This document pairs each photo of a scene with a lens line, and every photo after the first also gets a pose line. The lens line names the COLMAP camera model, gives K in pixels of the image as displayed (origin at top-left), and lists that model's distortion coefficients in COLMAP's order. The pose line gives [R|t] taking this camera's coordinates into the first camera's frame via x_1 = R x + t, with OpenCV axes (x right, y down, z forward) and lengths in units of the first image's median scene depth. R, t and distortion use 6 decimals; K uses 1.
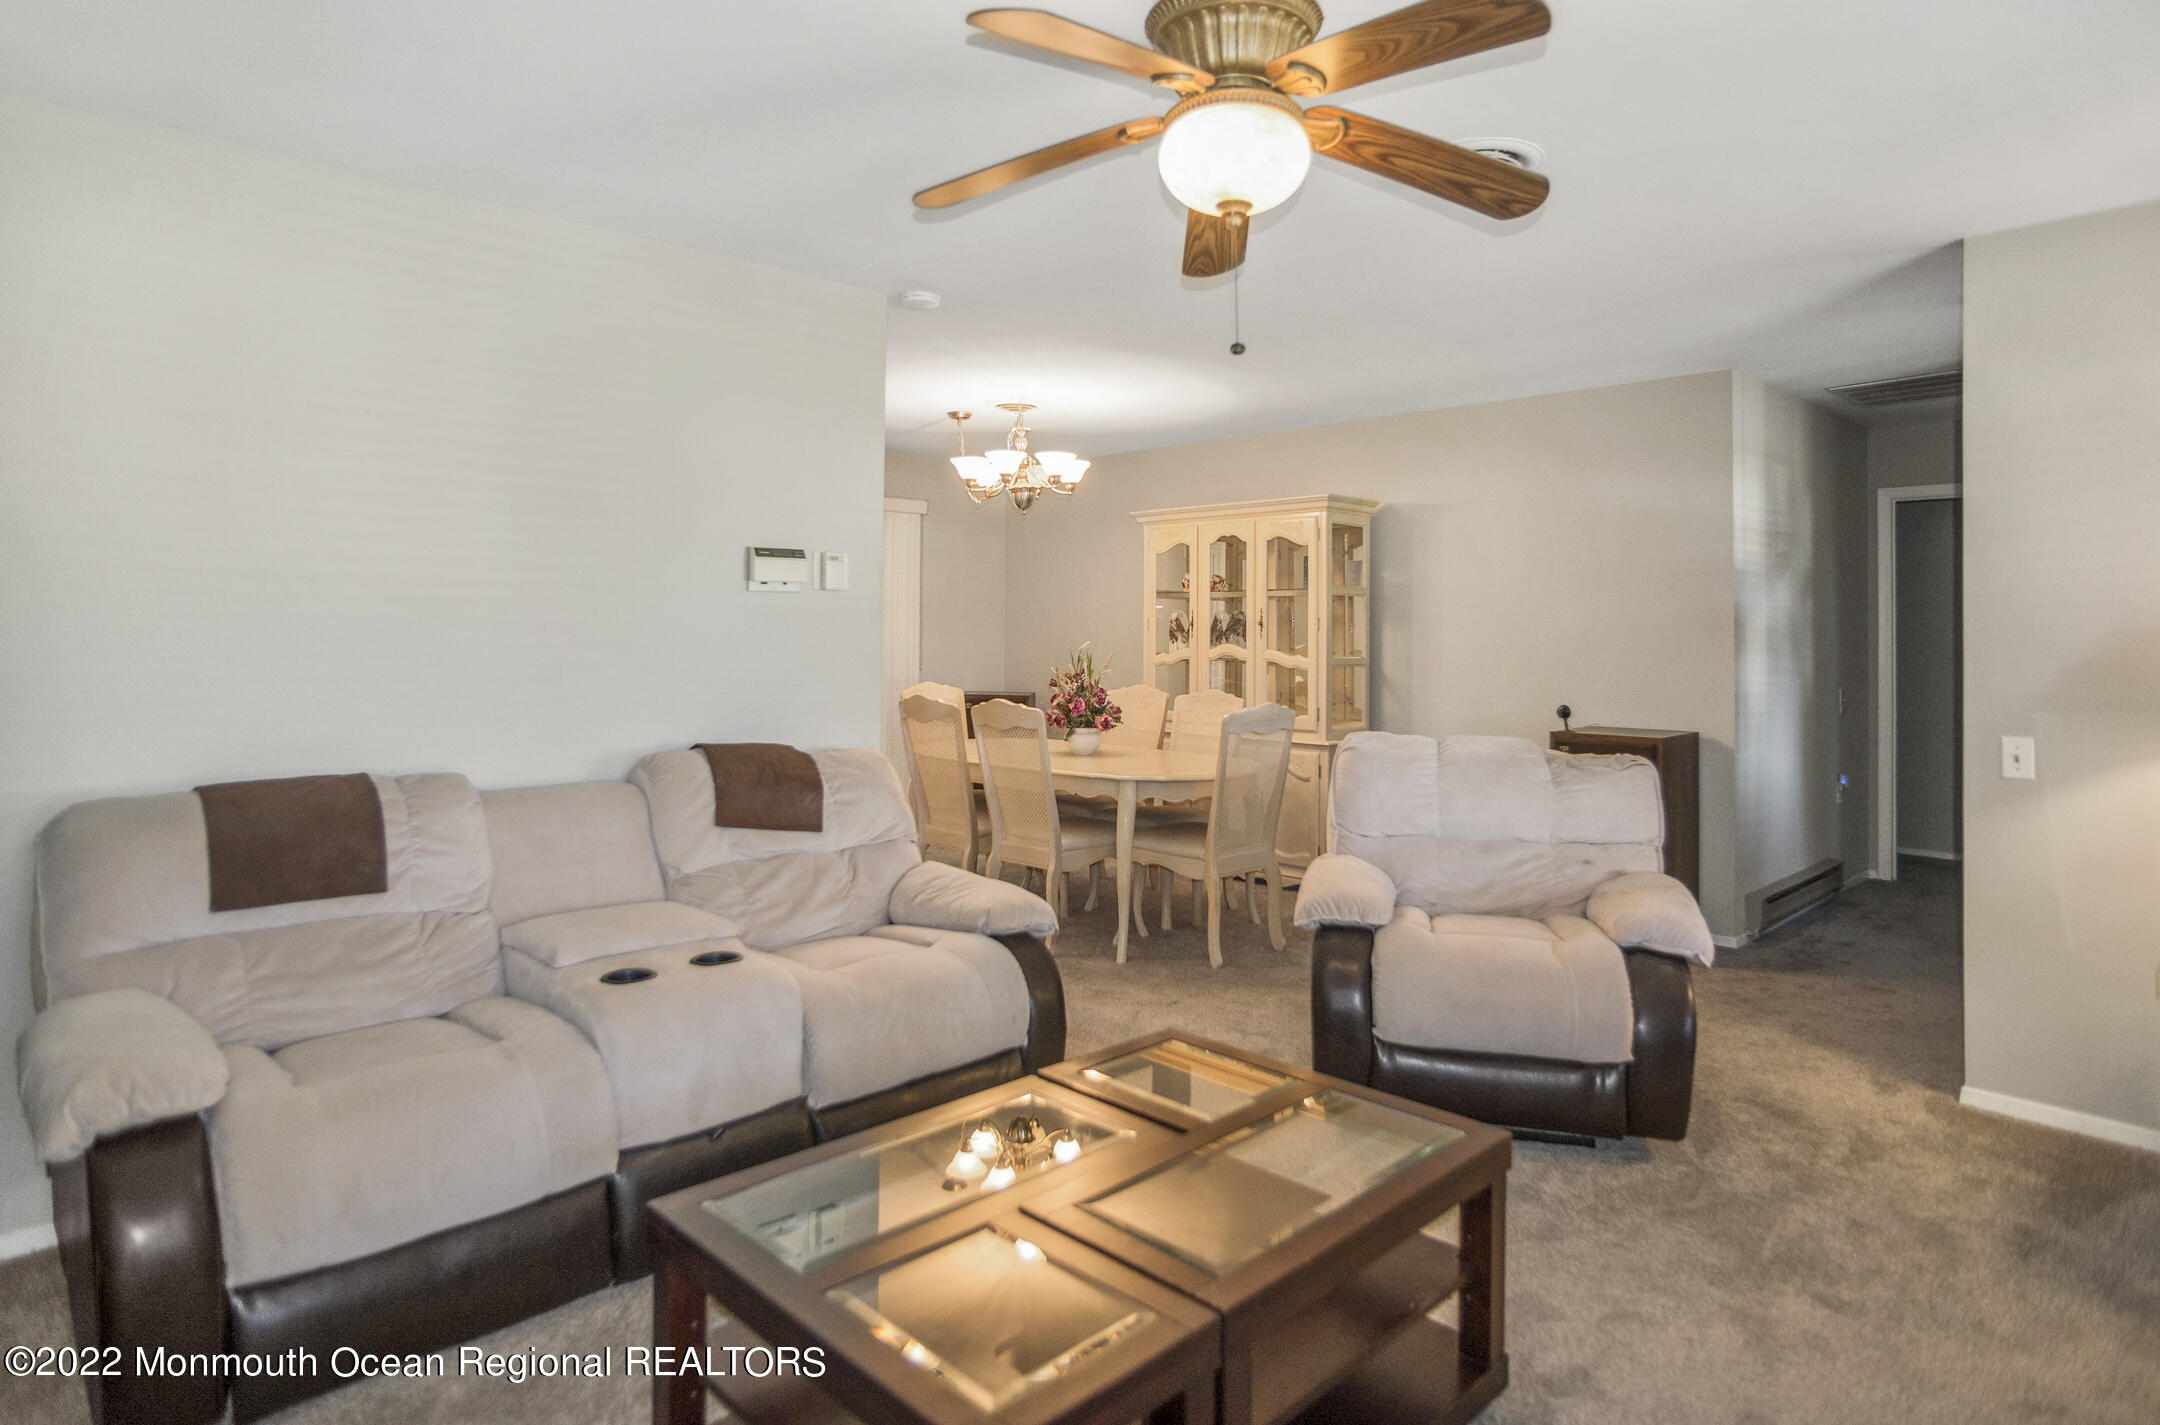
lens RADIAL K [[1199.9, 0, 1072.5], [0, 1199.9, 685.7], [0, 0, 1]] dist [-0.035308, 0.000214]
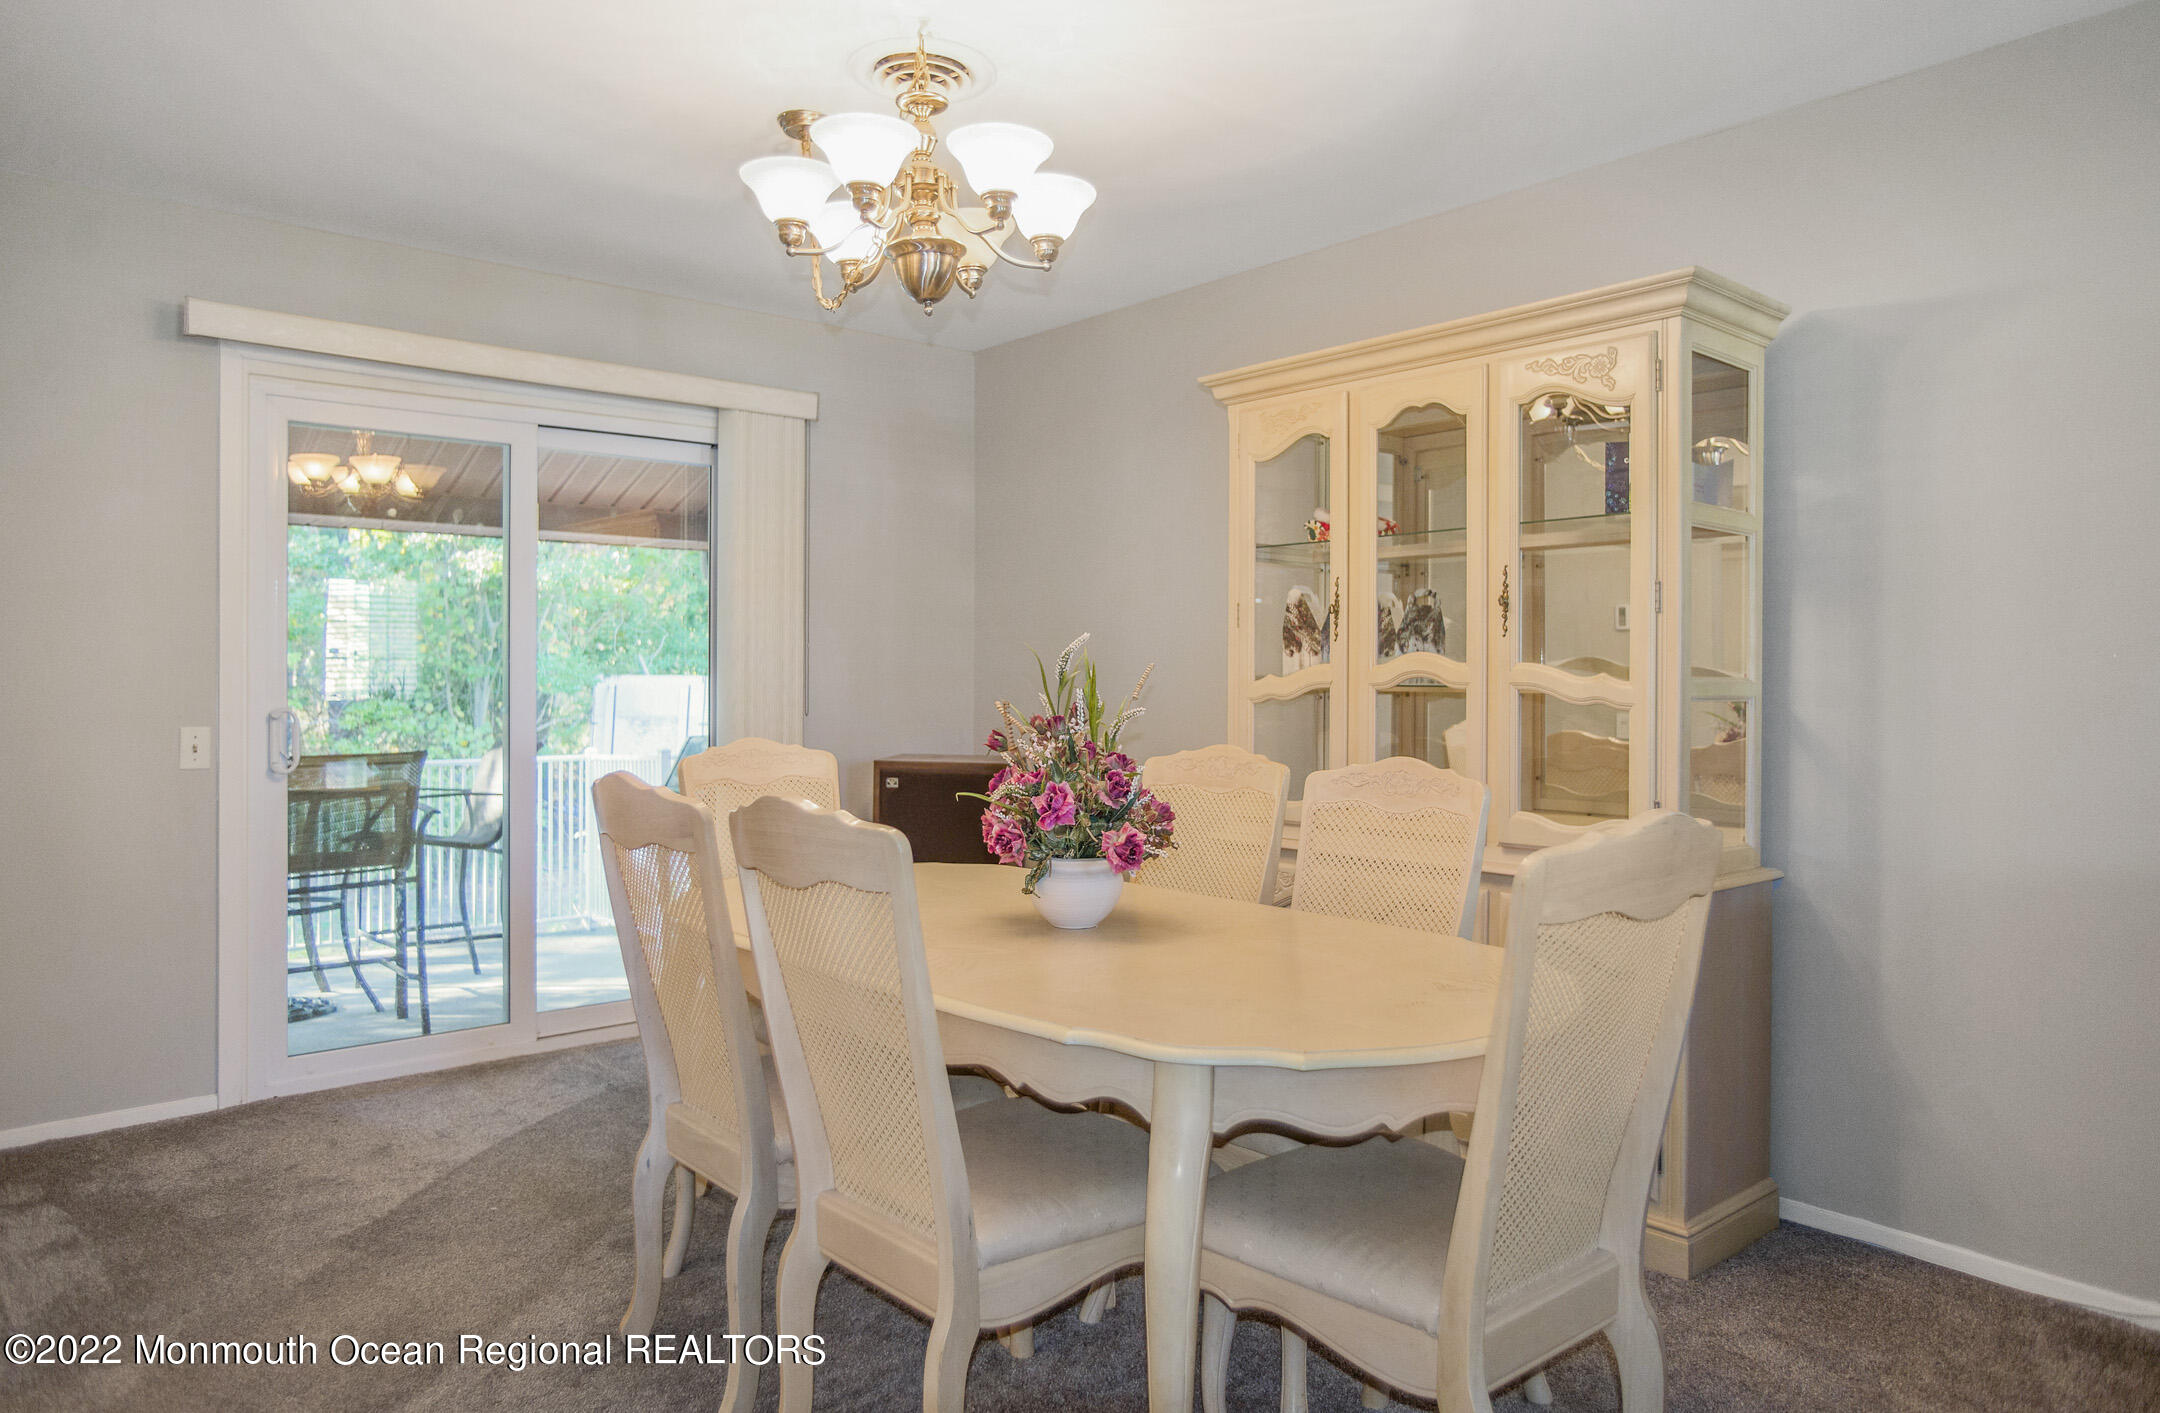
lens RADIAL K [[1496.6, 0, 1080.0], [0, 1496.6, 706.5], [0, 0, 1]] dist [-0.002615, -0.000372]
pose [[0.999326, 0.000311, -0.036703, 0.025848], [-0.001098, 0.999770, -0.021417, -0.002875], [0.036688, 0.021443, 0.999097, 0.472481]]
